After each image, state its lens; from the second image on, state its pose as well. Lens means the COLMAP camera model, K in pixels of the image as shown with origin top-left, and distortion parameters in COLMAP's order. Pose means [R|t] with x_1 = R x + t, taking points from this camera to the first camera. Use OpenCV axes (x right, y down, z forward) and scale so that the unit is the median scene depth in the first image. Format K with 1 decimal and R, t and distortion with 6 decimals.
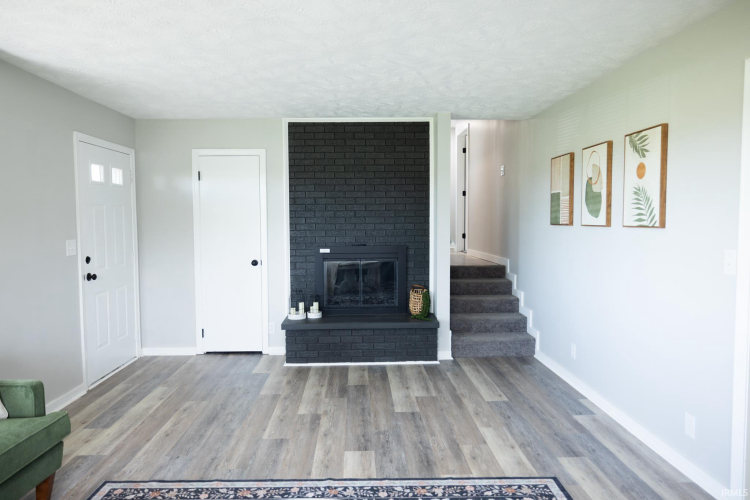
lens RADIAL K [[506.4, 0, 372.0], [0, 506.4, 247.3], [0, 0, 1]] dist [-0.006612, -0.001523]
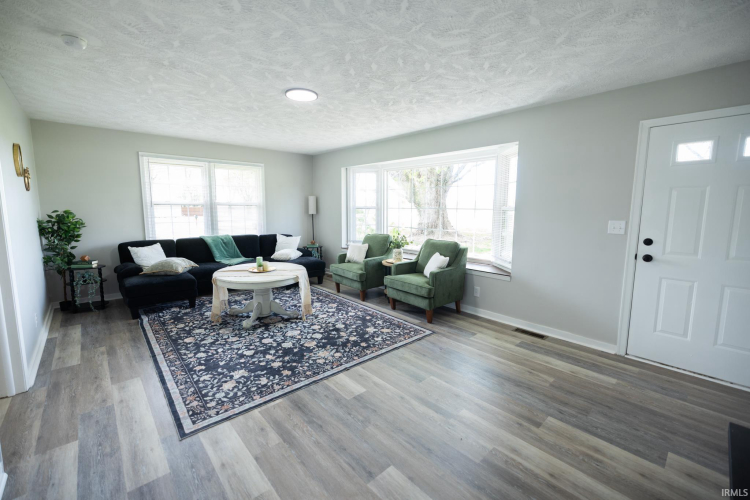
lens RADIAL K [[312.1, 0, 370.7], [0, 312.1, 251.5], [0, 0, 1]] dist [0.003922, 0.000156]
pose [[-0.764422, 0.095433, -0.637614, 0.397749], [-0.036480, 0.980997, 0.190563, -0.079157], [0.643684, 0.168931, -0.746414, 1.525111]]
